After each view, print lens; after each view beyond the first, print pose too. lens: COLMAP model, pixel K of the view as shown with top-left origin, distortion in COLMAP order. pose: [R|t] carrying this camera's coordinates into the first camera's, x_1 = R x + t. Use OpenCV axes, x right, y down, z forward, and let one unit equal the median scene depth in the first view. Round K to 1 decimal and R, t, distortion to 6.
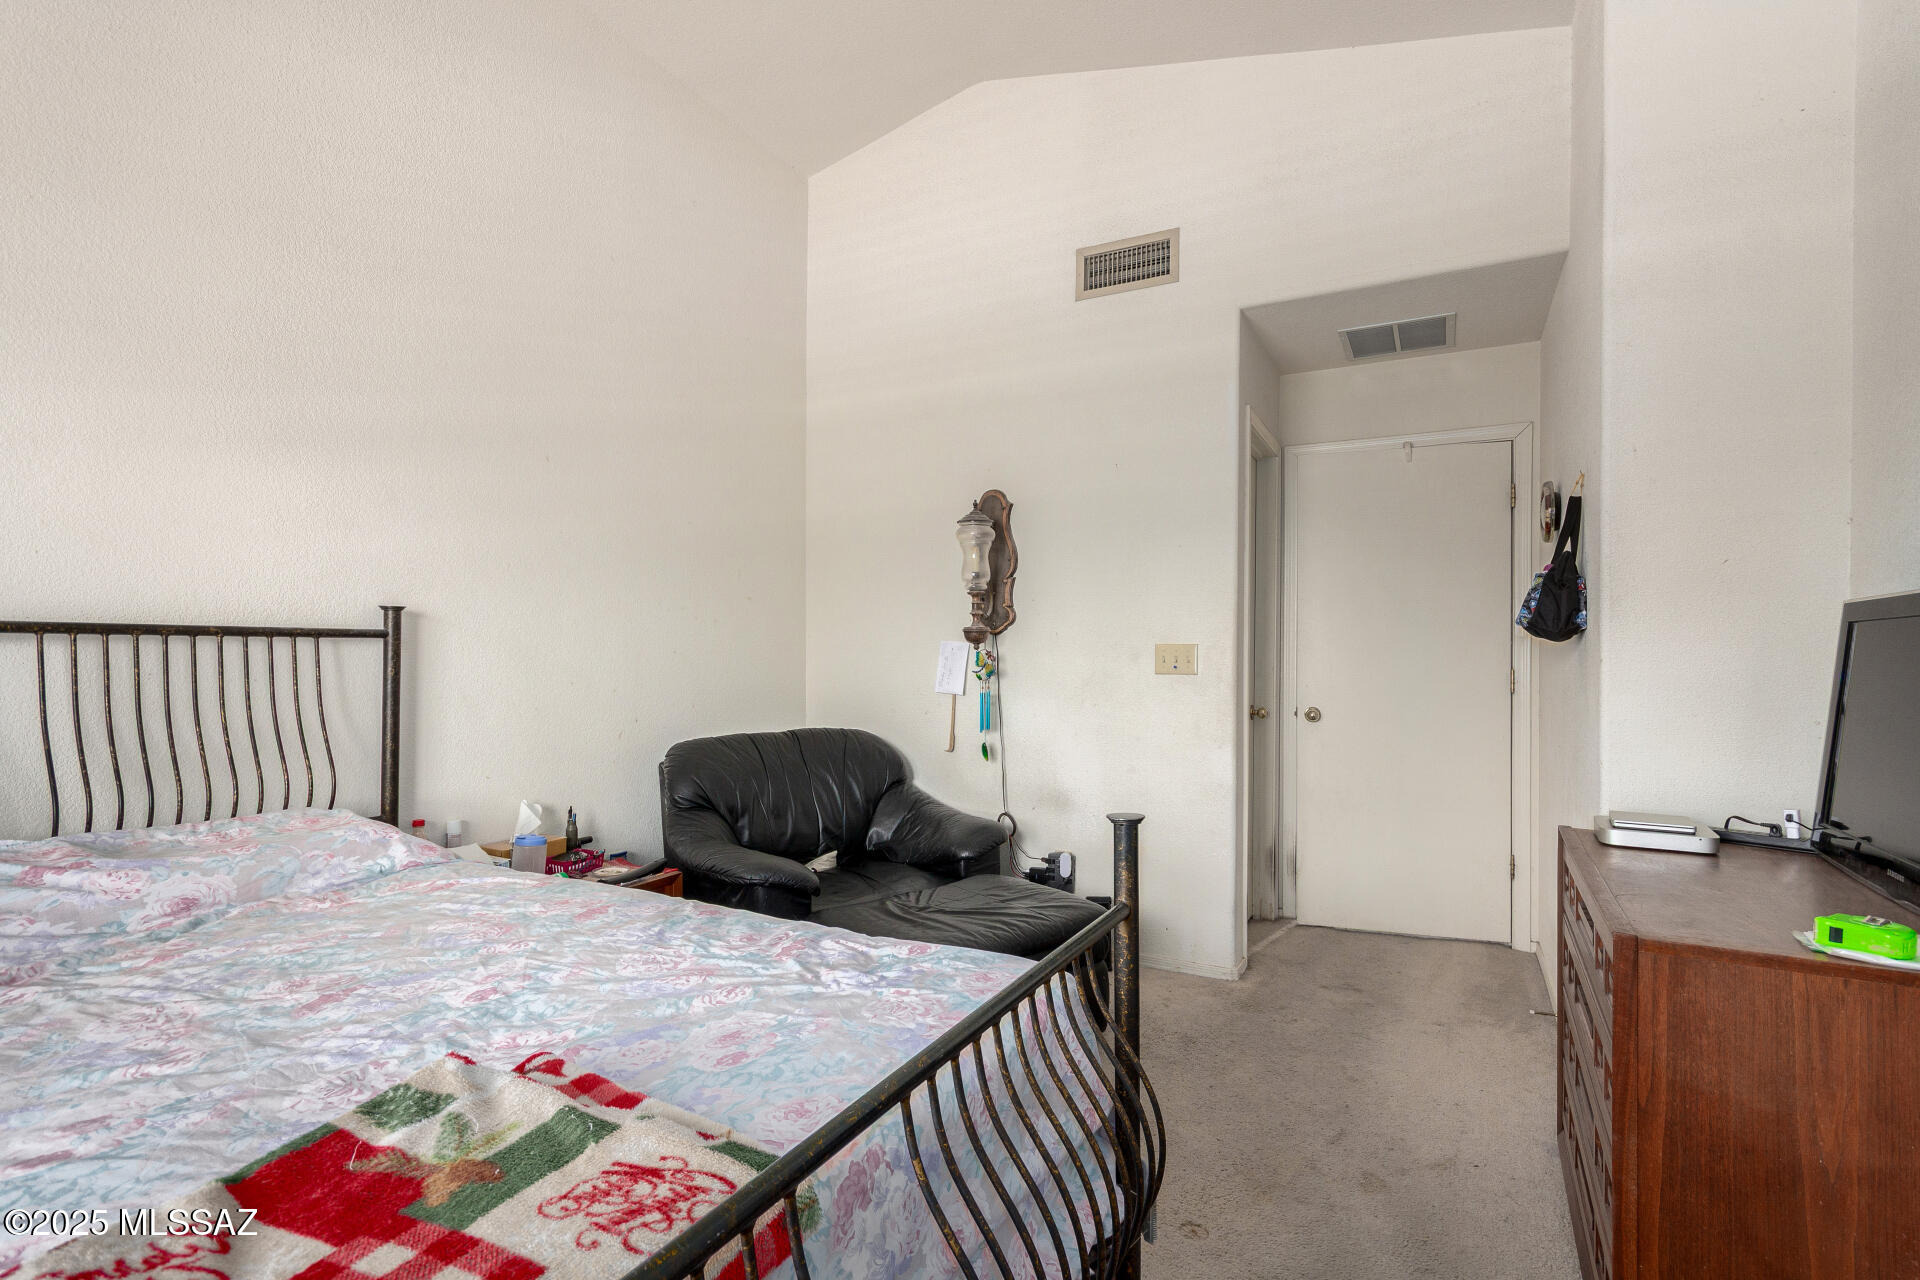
lens RADIAL K [[898.8, 0, 973.1], [0, 898.8, 646.5], [0, 0, 1]] dist [0.009061, 0.000123]
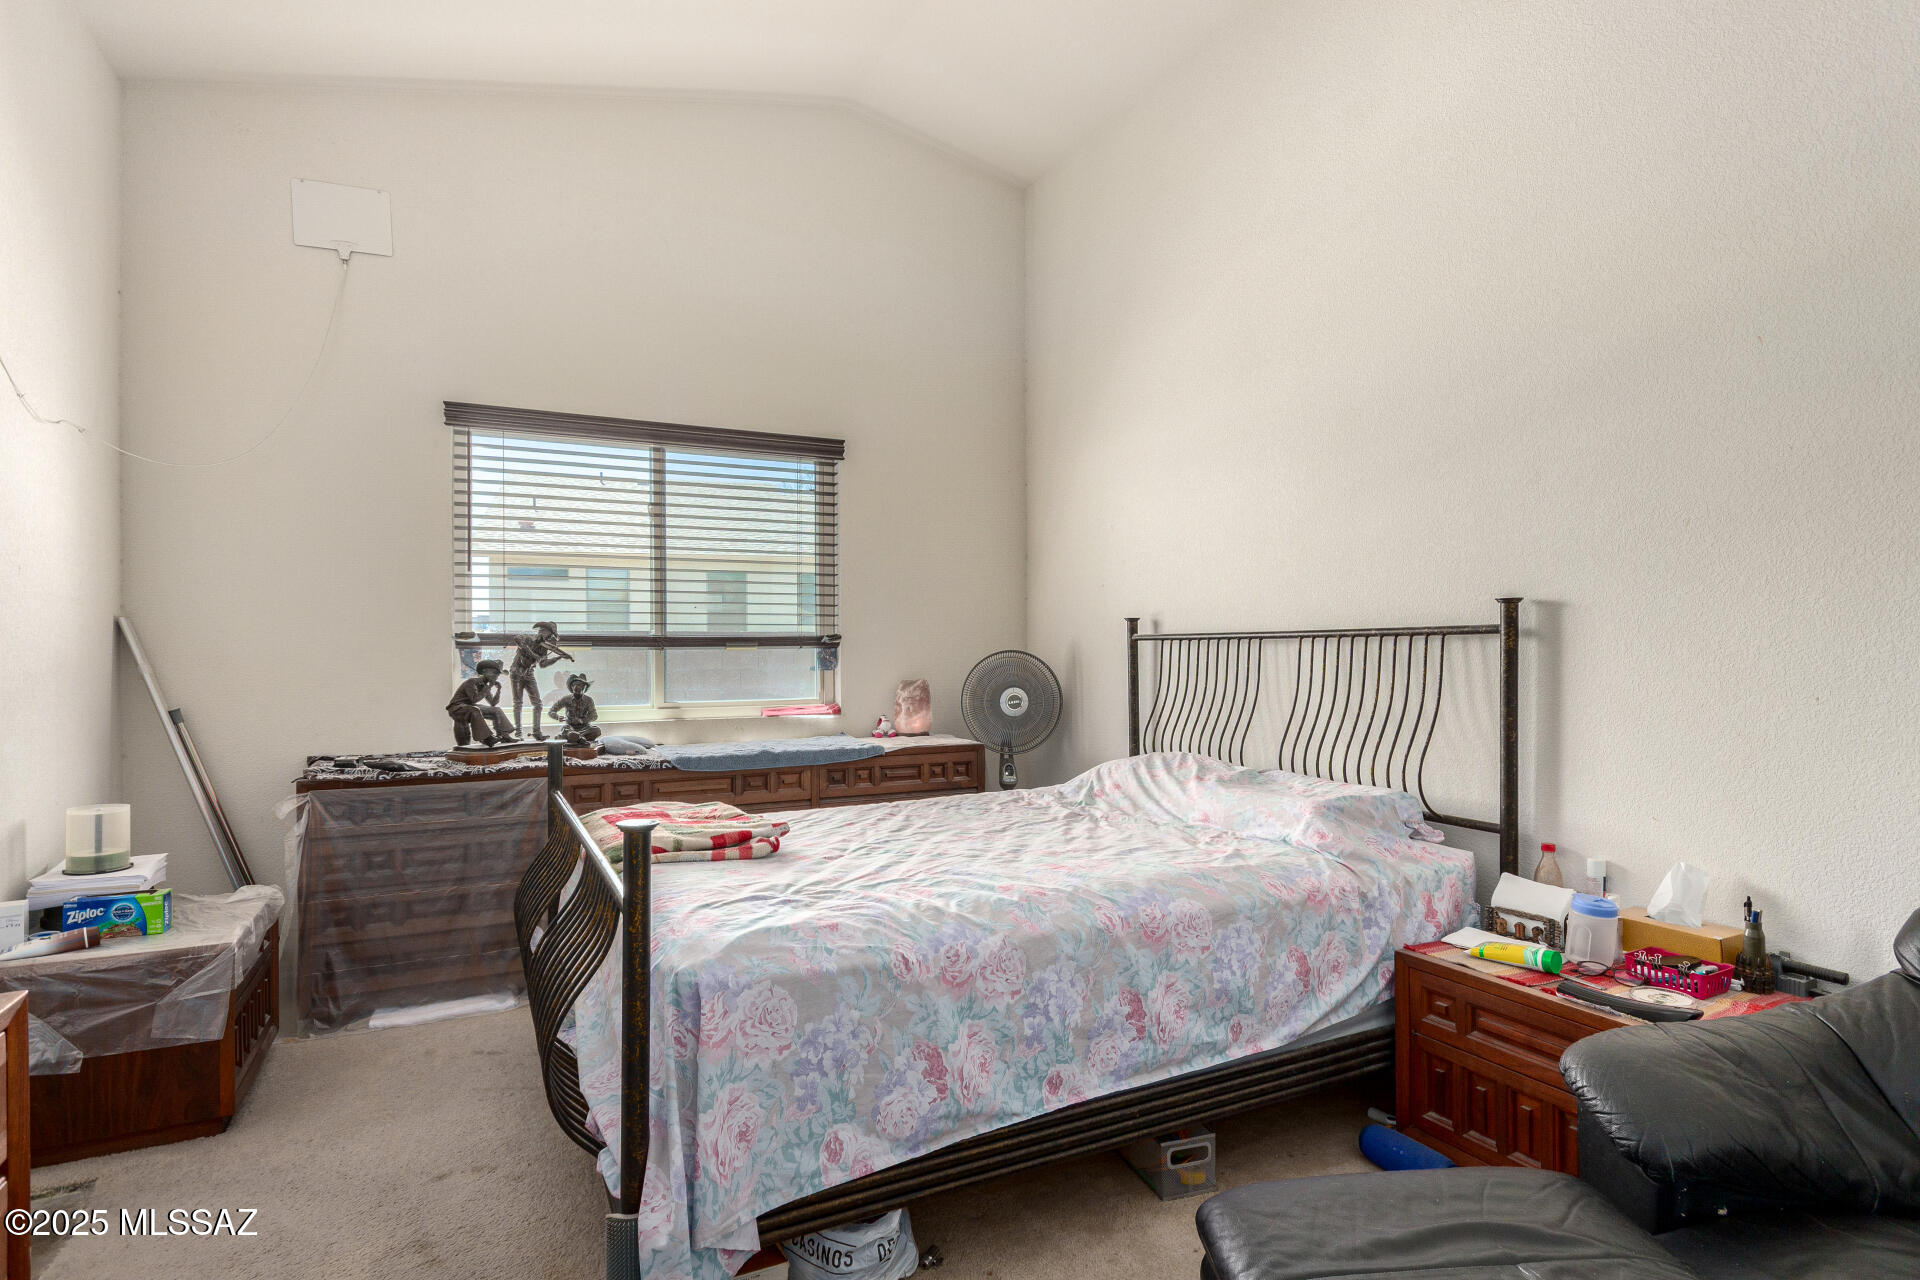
lens RADIAL K [[976.3, 0, 960.0], [0, 976.3, 640.0], [0, 0, 1]] dist [-0.000160, 0.000011]
pose [[-0.567684, -0.000823, -0.823246, 0.500164], [0.010741, 0.999907, -0.008406, -0.000187], [0.823177, -0.013614, -0.567622, 1.121281]]
